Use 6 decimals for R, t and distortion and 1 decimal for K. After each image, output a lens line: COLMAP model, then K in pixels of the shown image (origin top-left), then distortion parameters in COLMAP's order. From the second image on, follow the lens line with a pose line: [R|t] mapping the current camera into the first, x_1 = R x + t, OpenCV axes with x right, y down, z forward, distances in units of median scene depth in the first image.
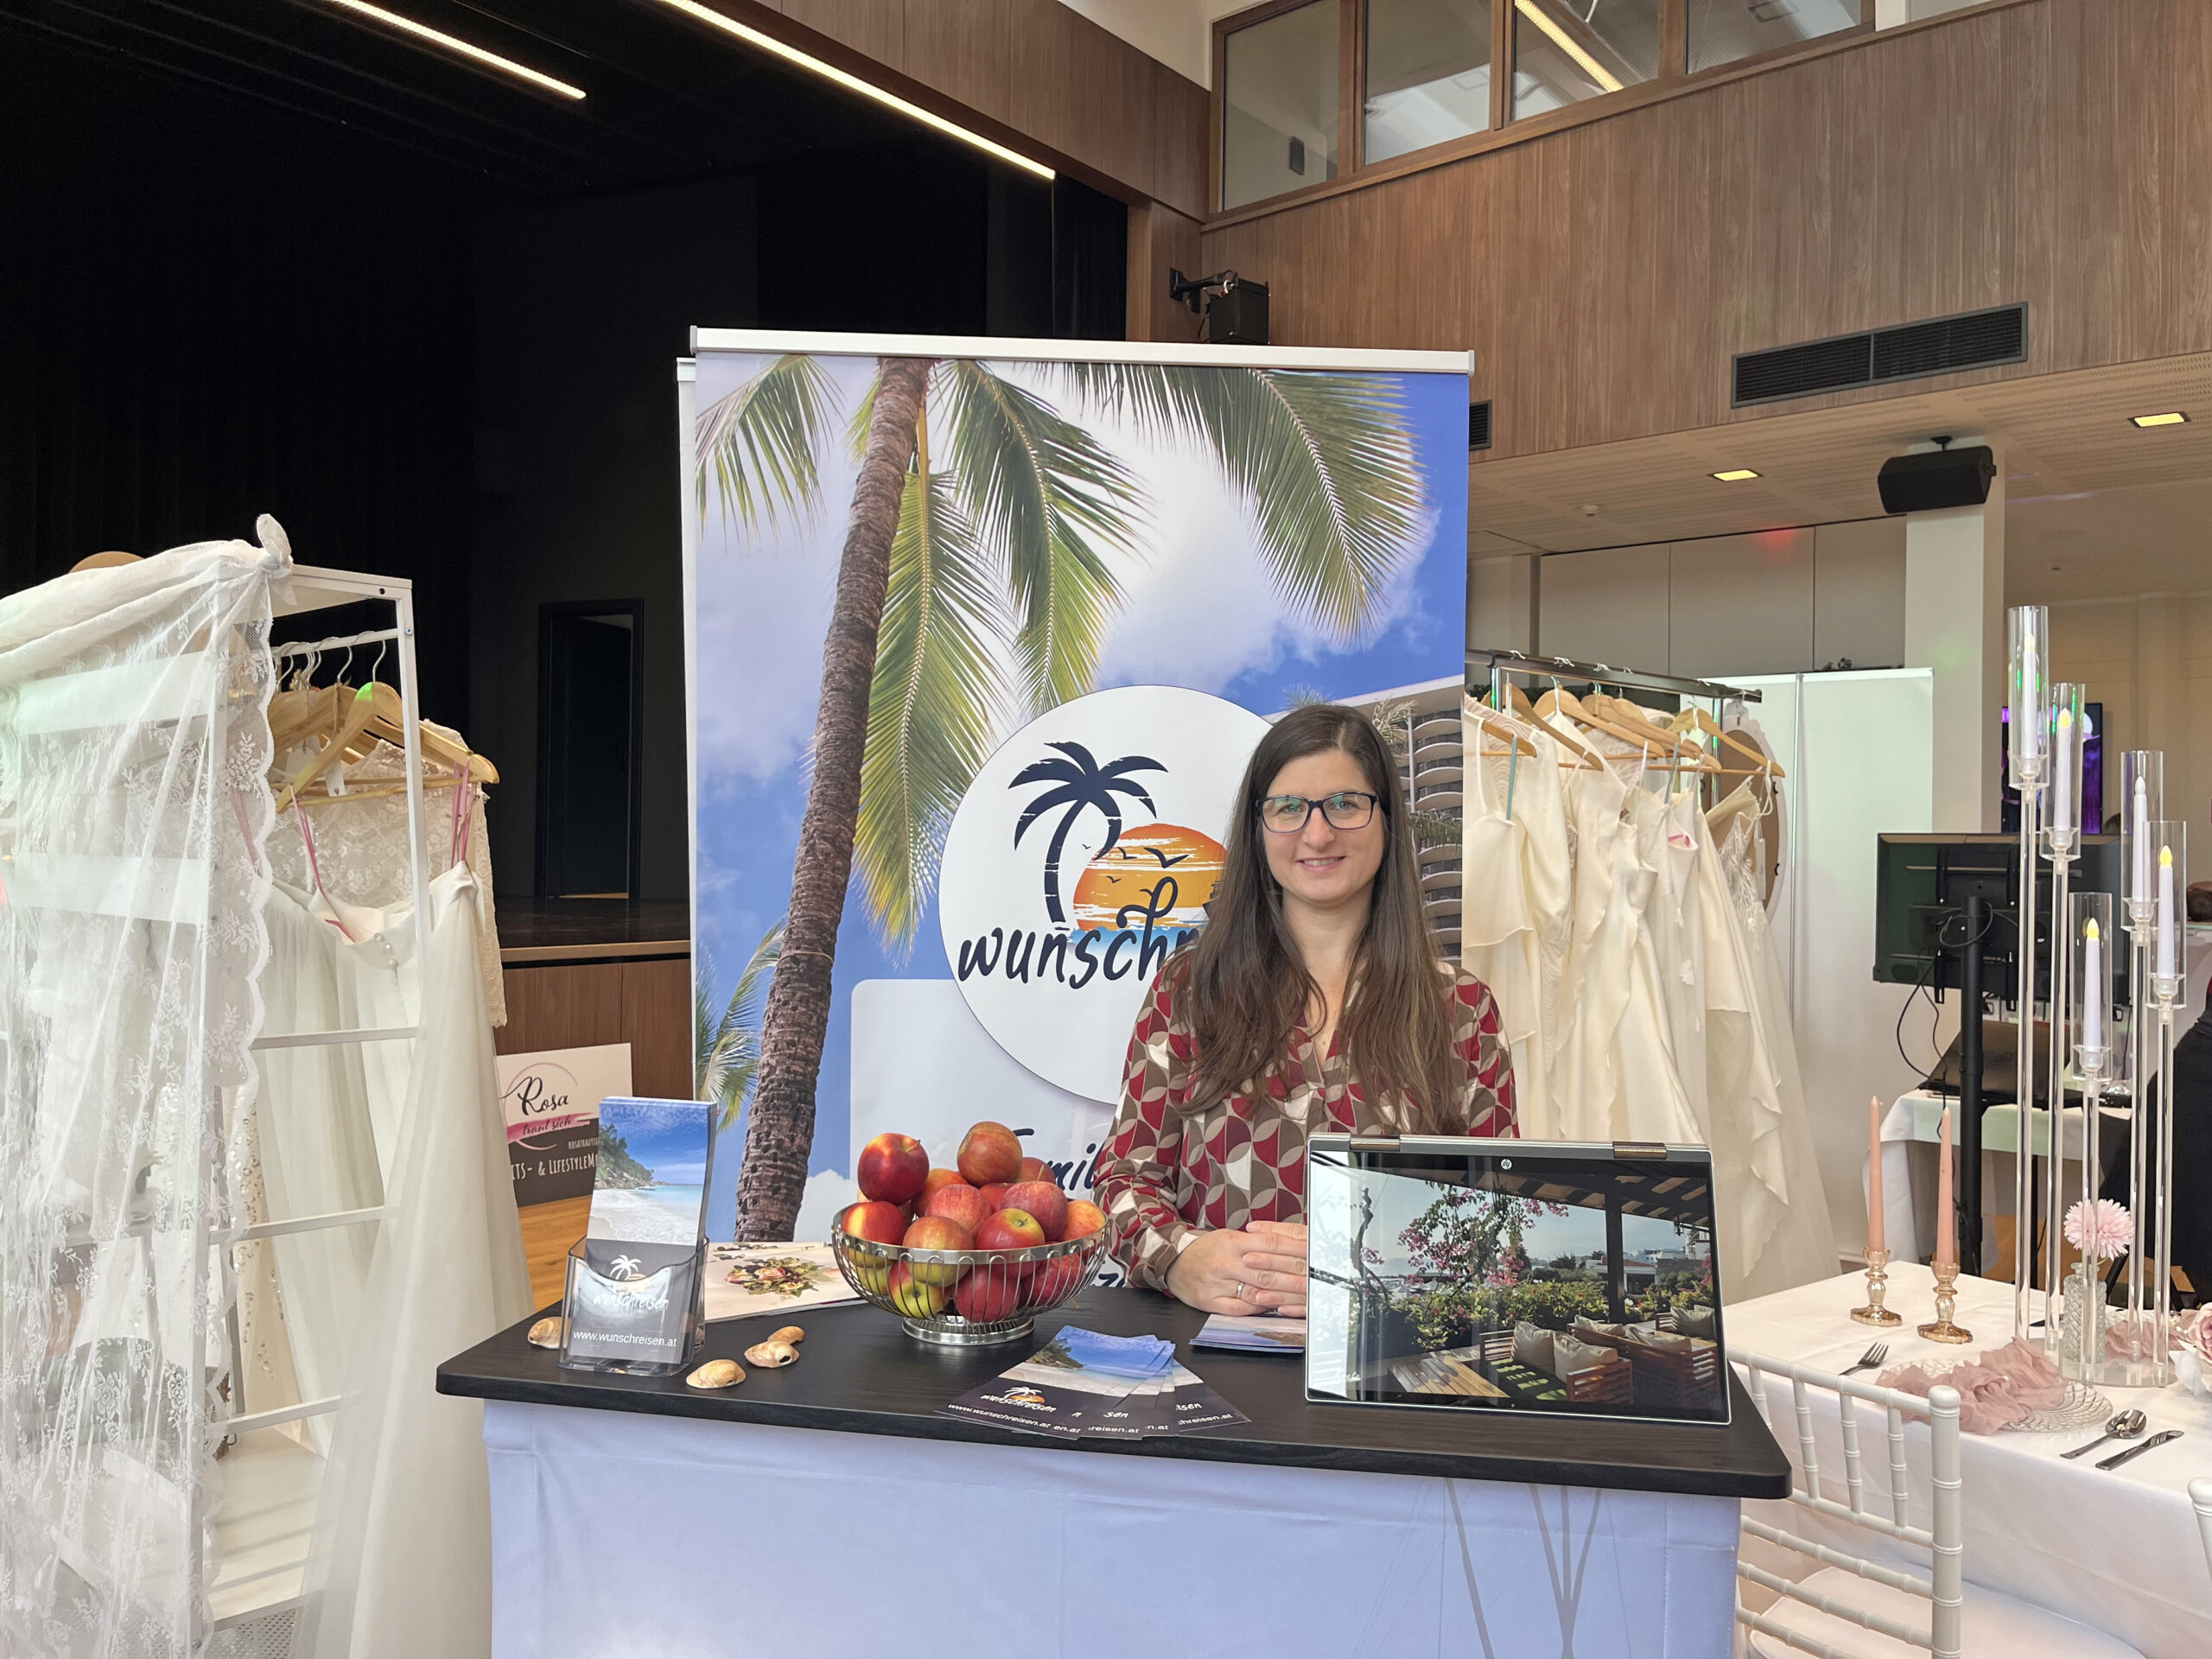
lens RADIAL K [[1672.9, 0, 1102.9], [0, 1672.9, 841.7], [0, 0, 1]] dist [0.039262, -0.056184]
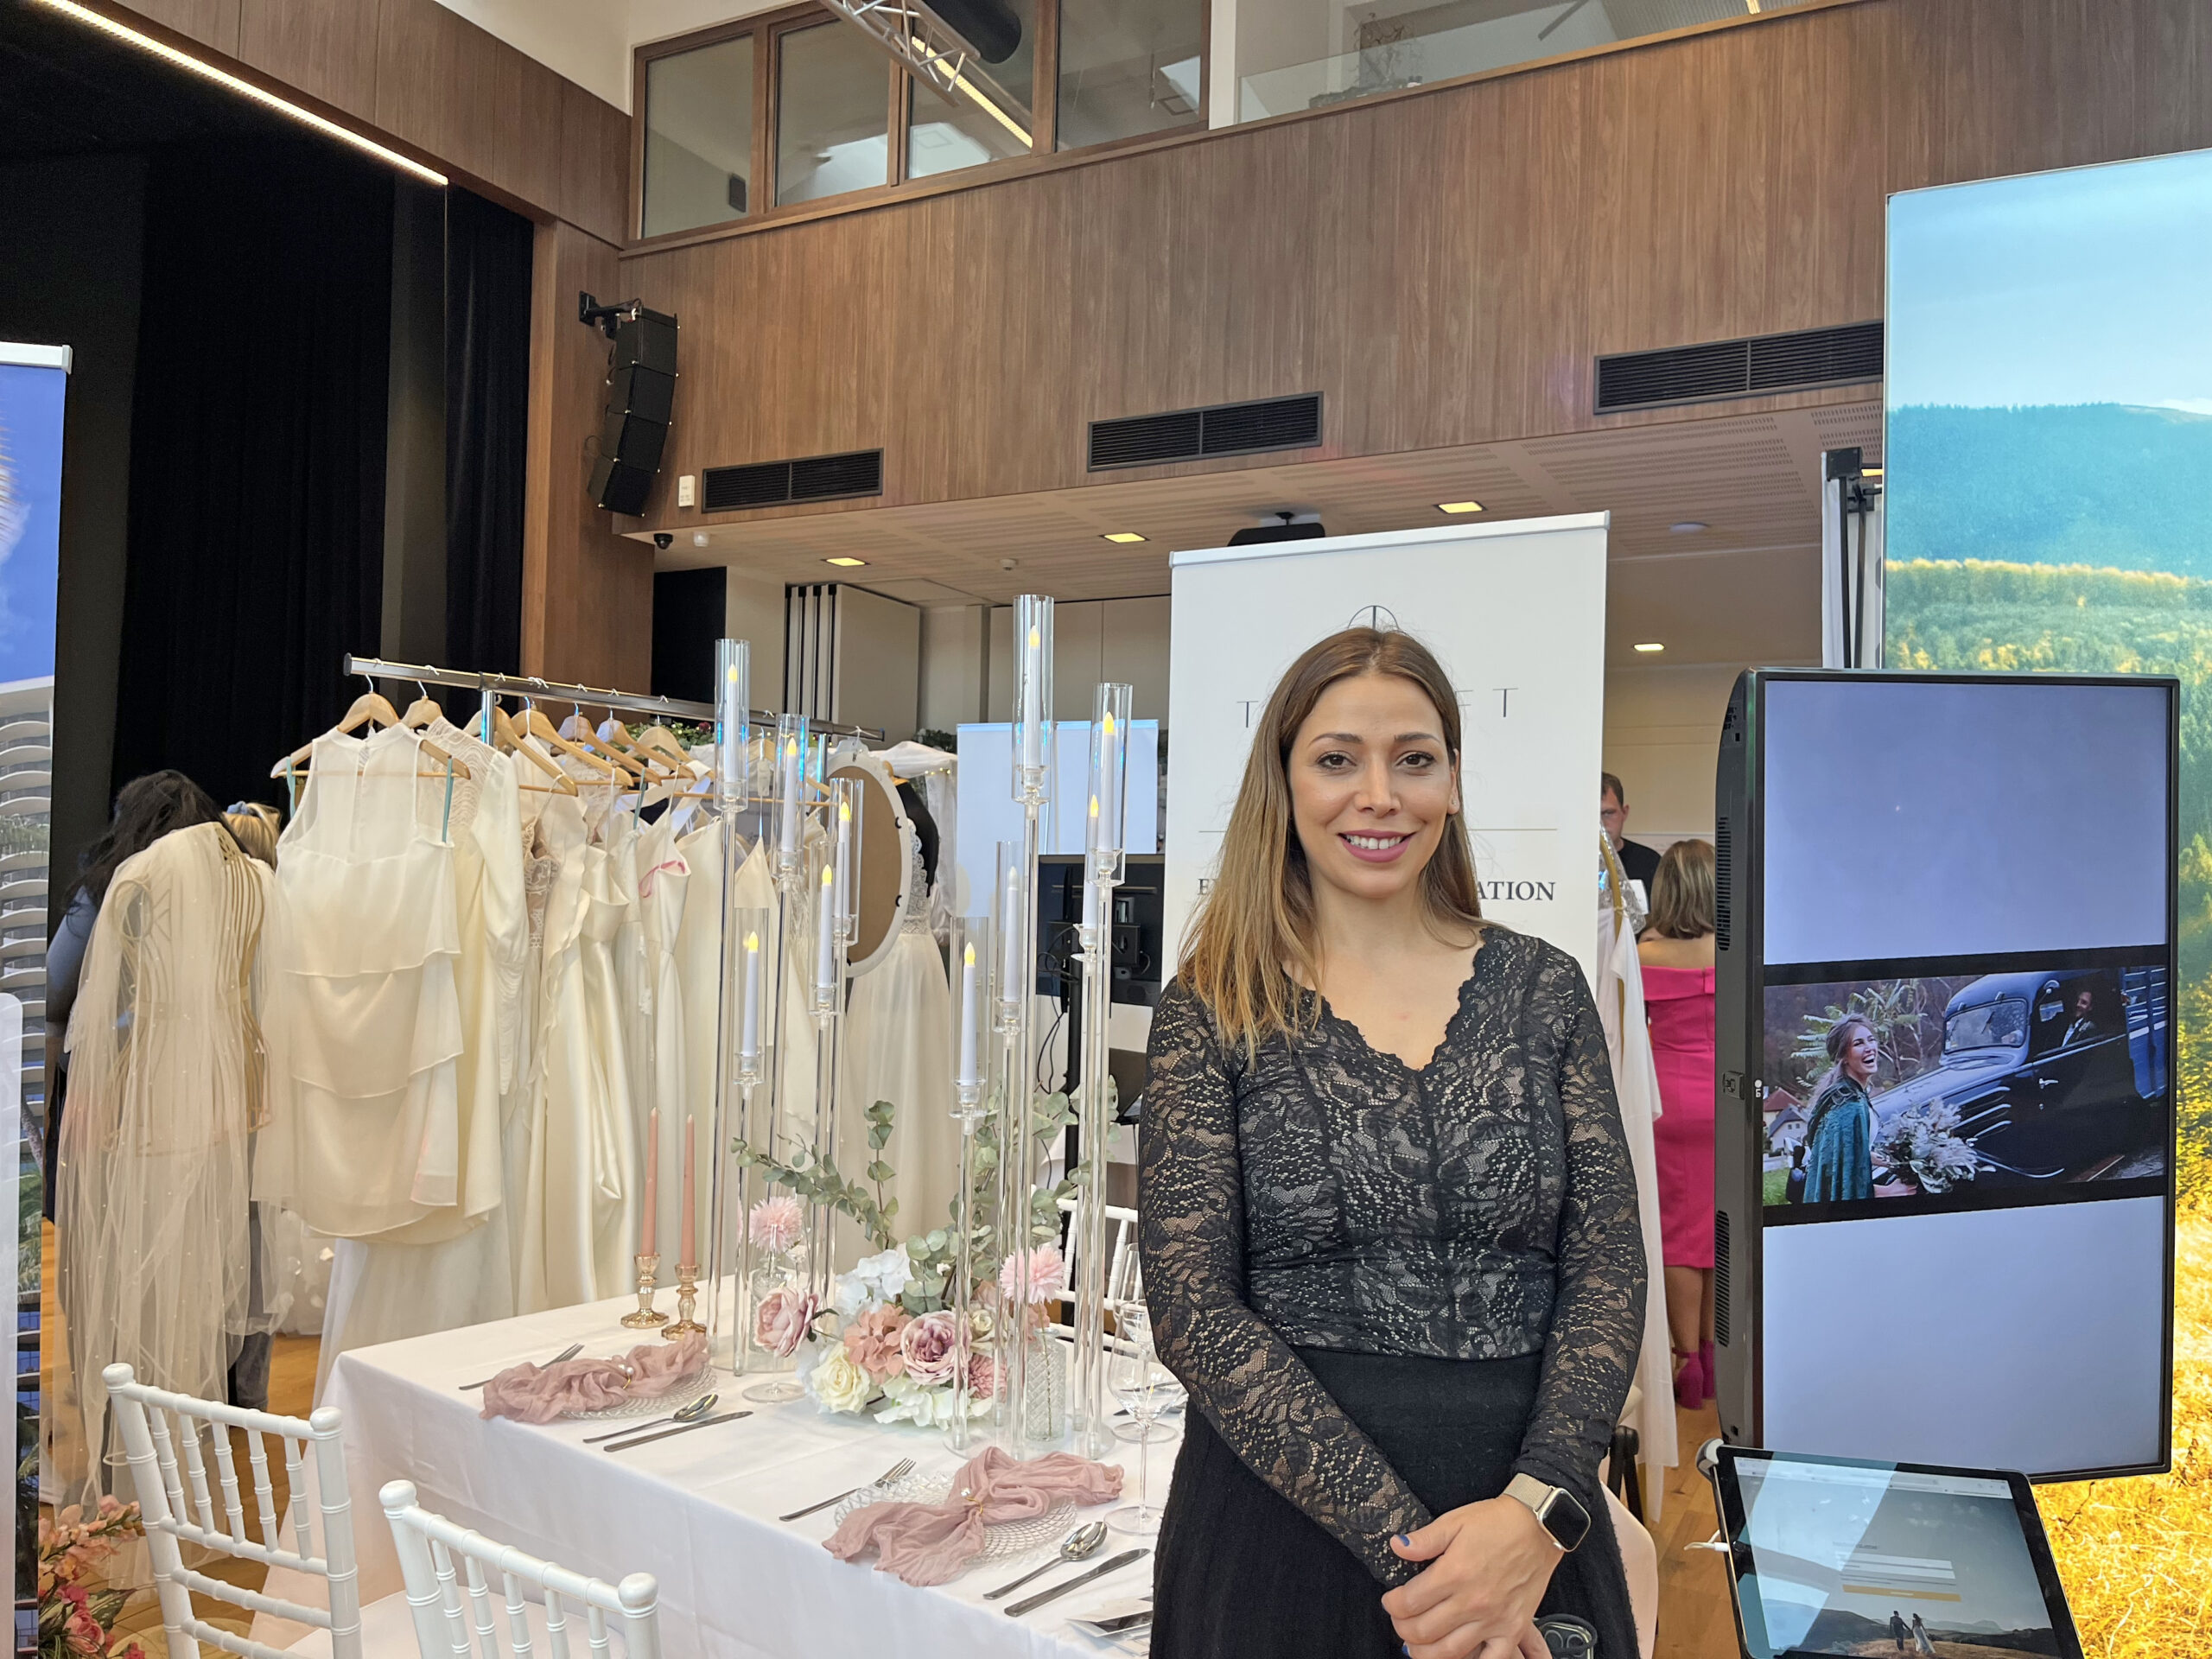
lens RADIAL K [[1672.9, 0, 1121.6], [0, 1672.9, 866.2], [0, 0, 1]] dist [0.039262, -0.056184]
pose [[0.973495, 0.013519, 0.228308, 0.150498], [-0.010348, 0.999833, -0.015079, 0.004690], [-0.228474, 0.012317, 0.973472, -0.022307]]
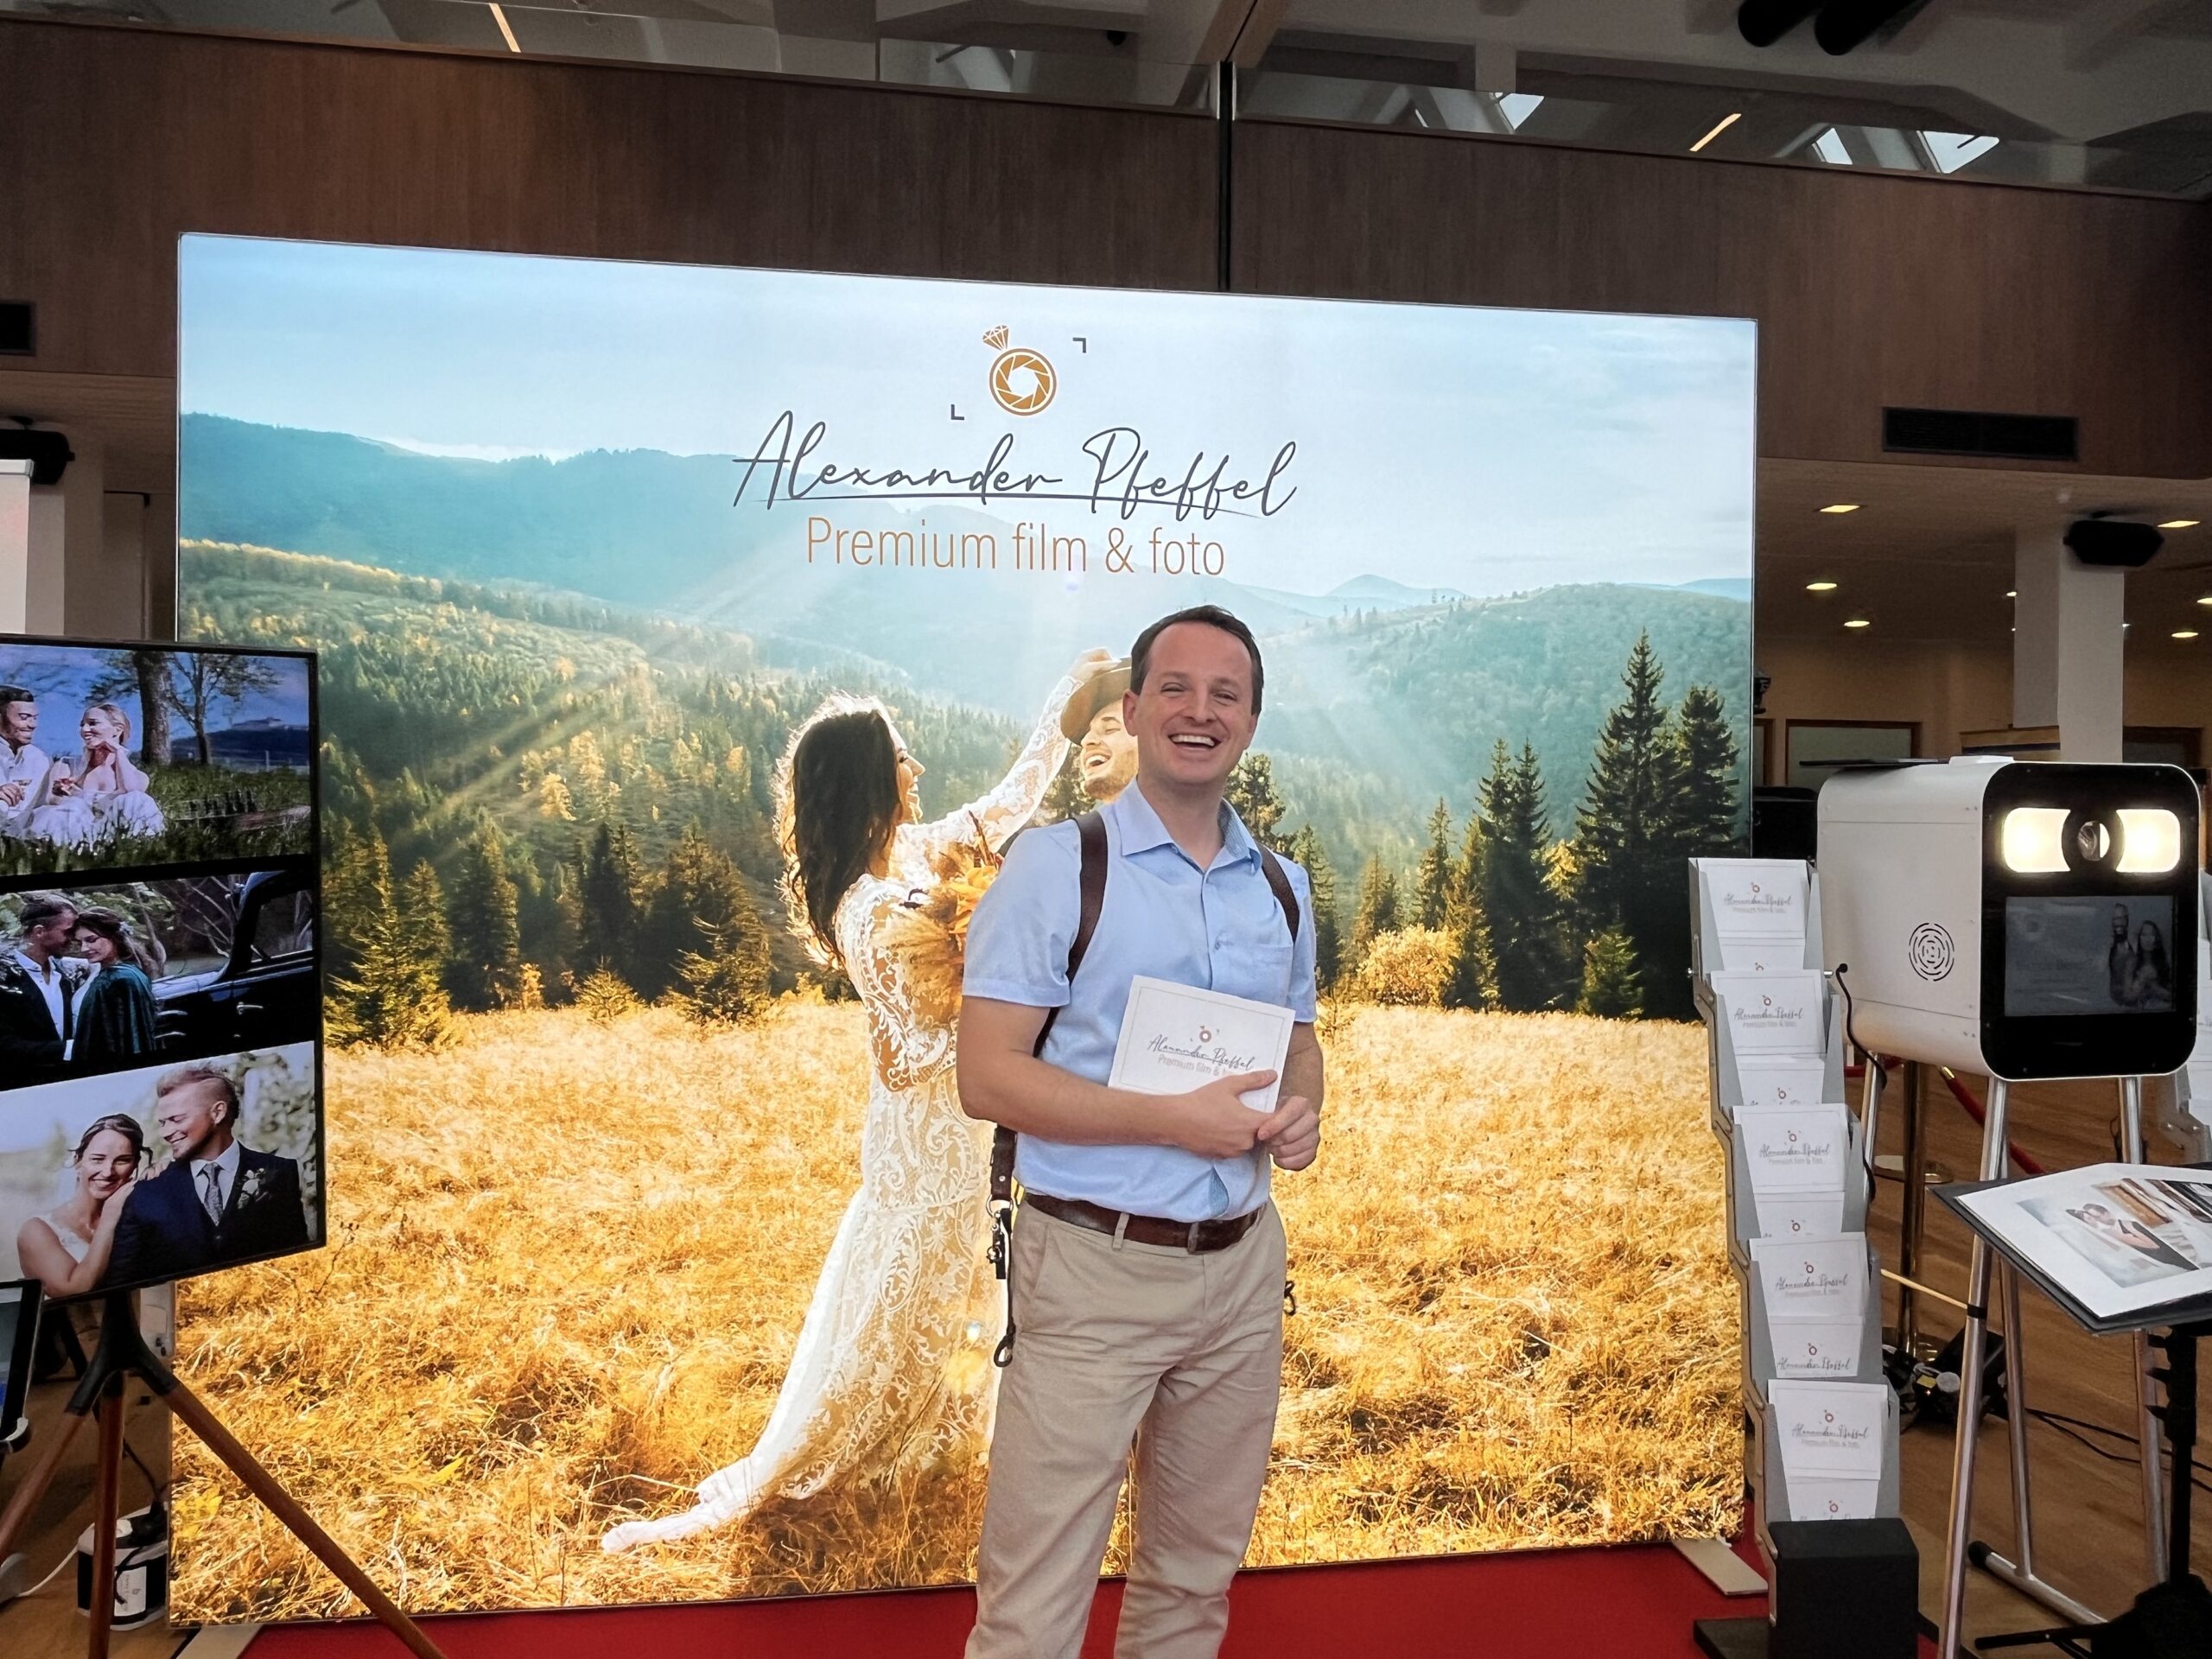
lens RADIAL K [[1446.3, 0, 1108.7], [0, 1446.3, 821.4], [0, 0, 1]] dist [-0.001269, -0.000092]
pose [[0.664607, -0.011405, 0.747106, 0.263296], [-0.004236, 0.999810, 0.019031, -0.002116], [-0.747181, -0.015813, 0.664433, -0.134080]]
